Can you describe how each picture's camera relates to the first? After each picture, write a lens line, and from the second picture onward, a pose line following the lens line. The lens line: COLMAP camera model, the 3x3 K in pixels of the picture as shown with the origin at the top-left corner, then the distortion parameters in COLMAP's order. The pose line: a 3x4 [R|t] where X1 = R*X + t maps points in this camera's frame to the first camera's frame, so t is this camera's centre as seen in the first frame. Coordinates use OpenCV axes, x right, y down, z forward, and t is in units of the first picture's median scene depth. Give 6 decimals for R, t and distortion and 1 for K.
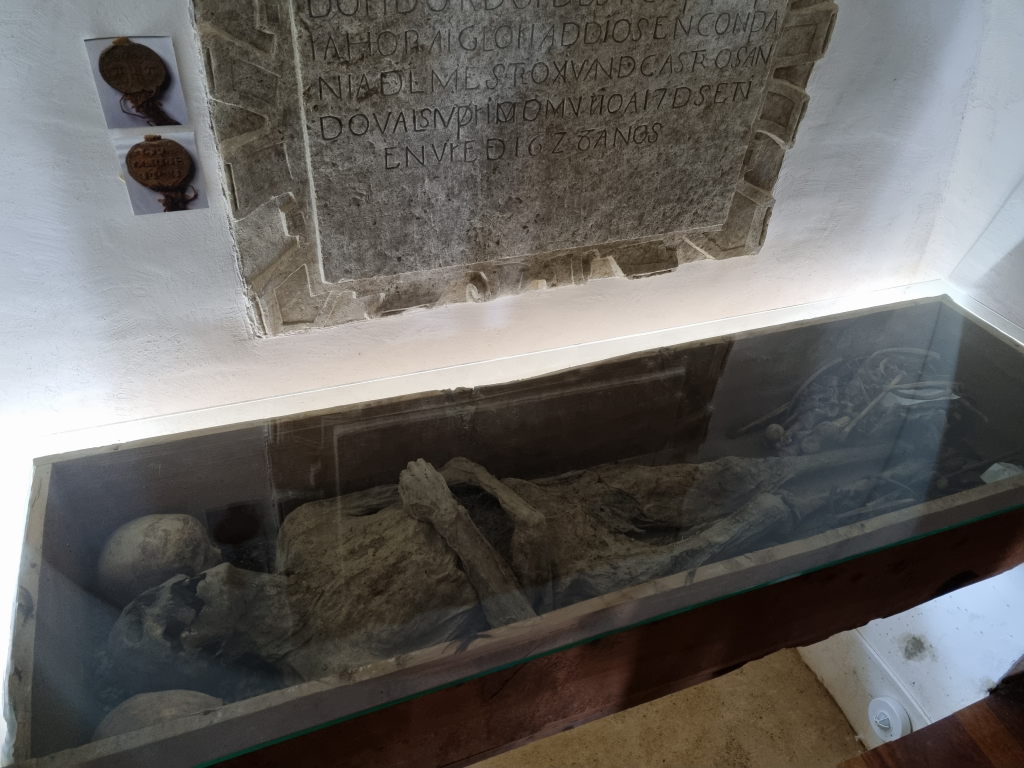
lens RADIAL K [[773.1, 0, 512.0], [0, 773.1, 384.0], [0, 0, 1]] dist [0.085610, 0.000266]
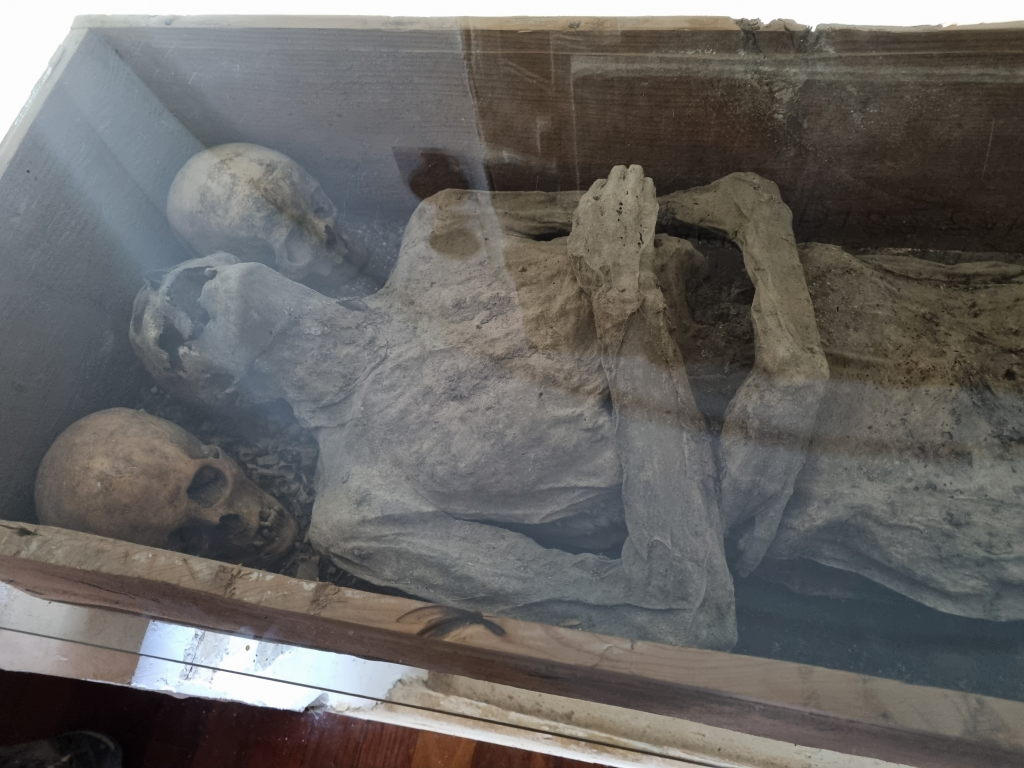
lens RADIAL K [[802.5, 0, 512.0], [0, 802.5, 384.0], [0, 0, 1]] dist [0.039772, -0.001282]
pose [[0.818992, 0.378251, -0.431483, 0.099386], [-0.143115, 0.862858, 0.484763, -0.021997], [0.555671, -0.335265, 0.760807, 0.563051]]
